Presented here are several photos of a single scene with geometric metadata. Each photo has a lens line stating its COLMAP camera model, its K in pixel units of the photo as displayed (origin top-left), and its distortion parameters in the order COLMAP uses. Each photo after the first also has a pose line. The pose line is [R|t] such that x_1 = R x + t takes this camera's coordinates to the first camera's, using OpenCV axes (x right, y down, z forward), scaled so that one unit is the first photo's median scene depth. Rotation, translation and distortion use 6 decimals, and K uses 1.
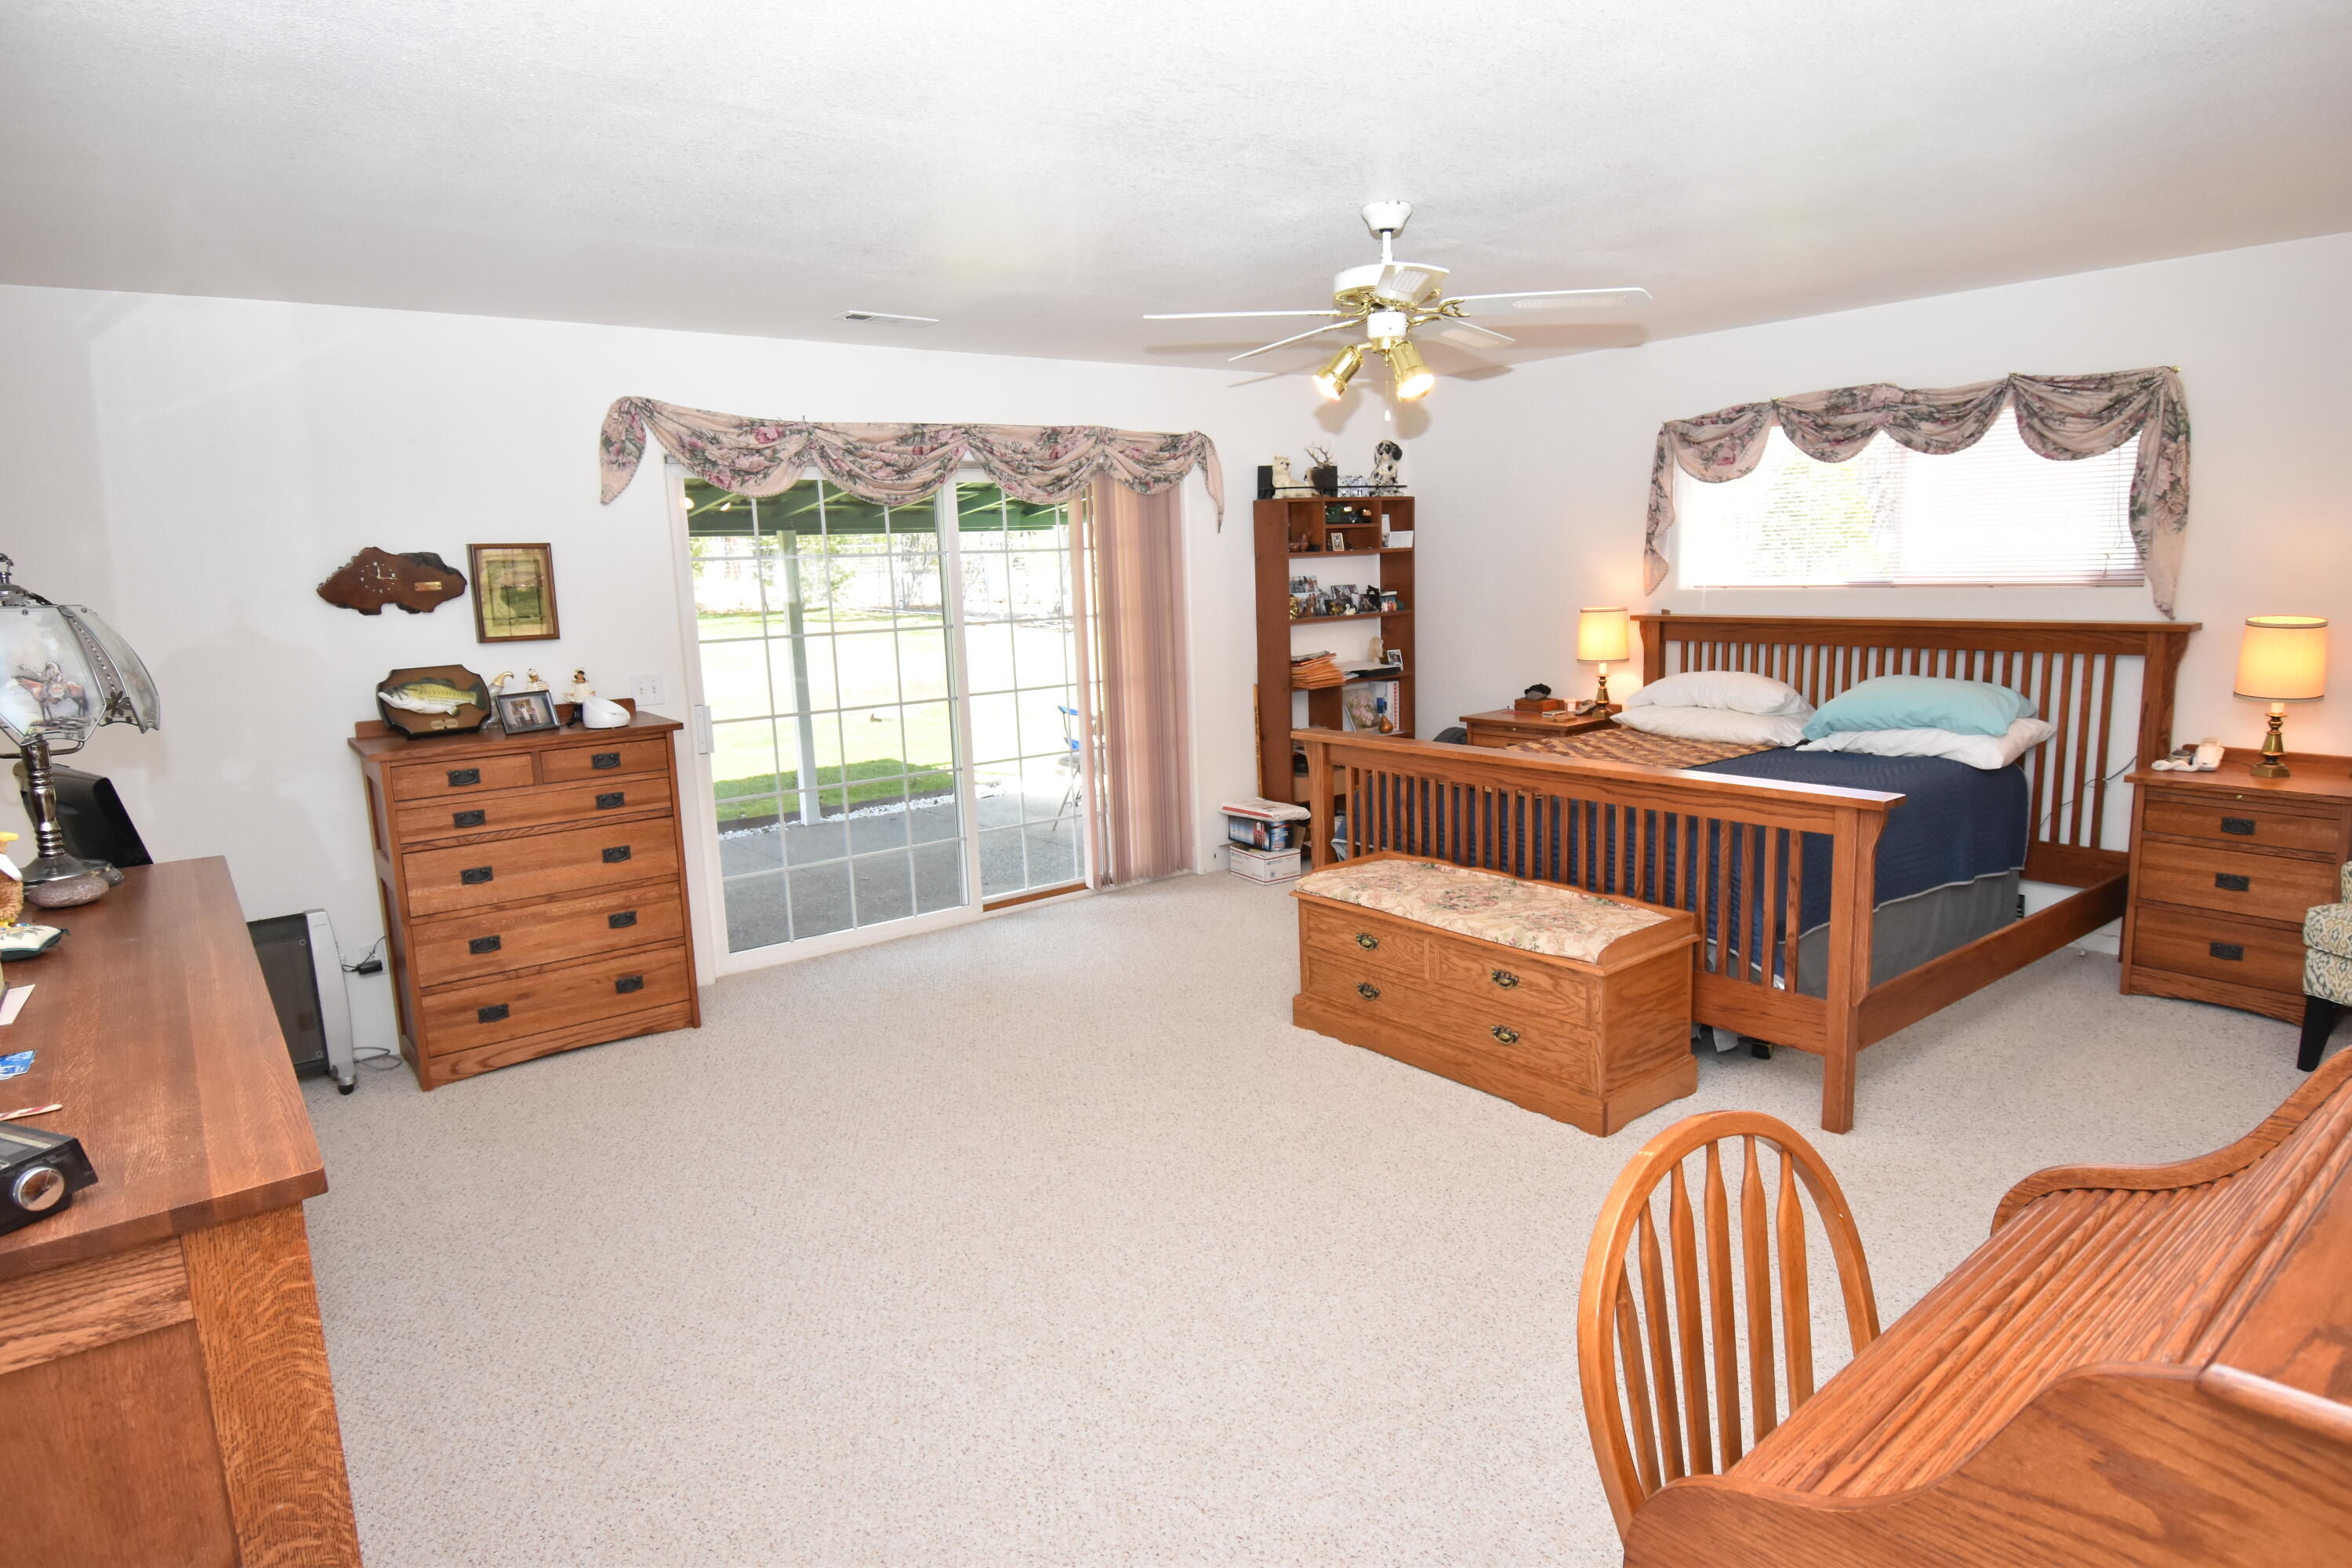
lens RADIAL K [[1334.6, 0, 1176.0], [0, 1334.6, 784.0], [0, 0, 1]] dist [0.028891, 0.000216]
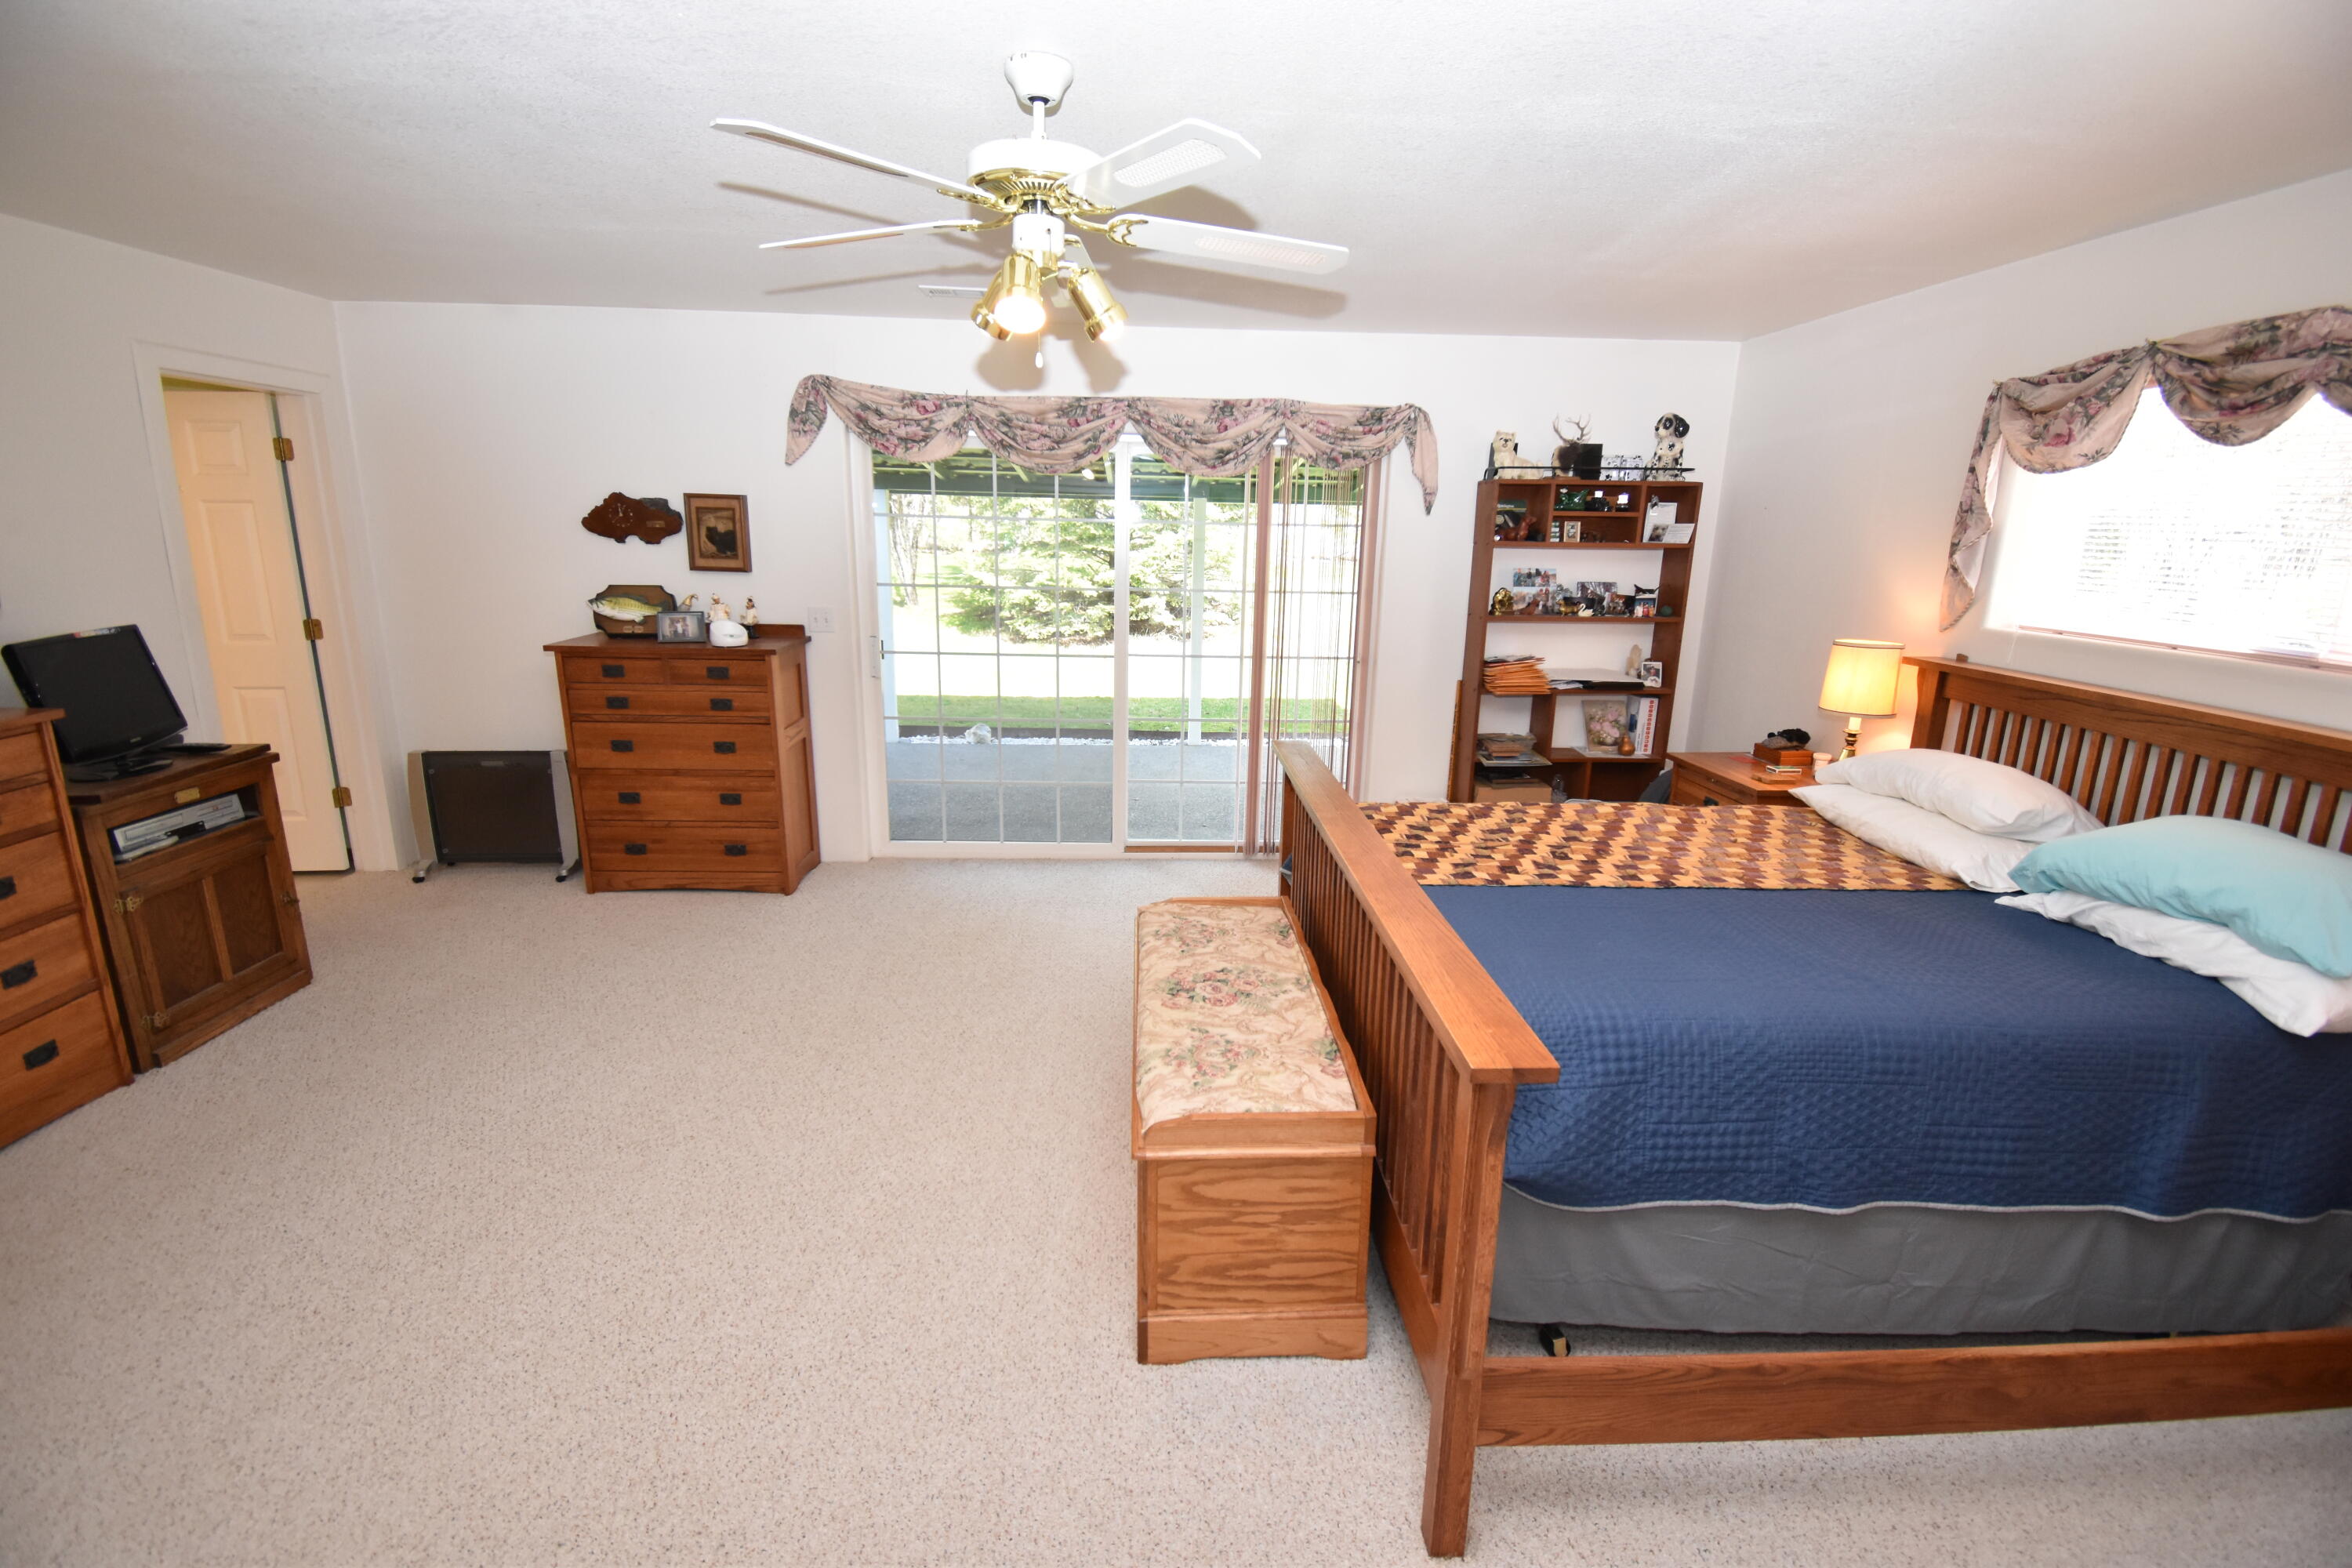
lens RADIAL K [[1024.9, 0, 1176.2], [0, 1024.9, 779.1], [0, 0, 1]] dist [0.031671, -0.026107]
pose [[0.816281, 0.188292, -0.546105, 0.388295], [-0.147066, 0.981972, 0.118750, -0.080220], [0.558620, -0.016620, 0.829257, 0.365129]]
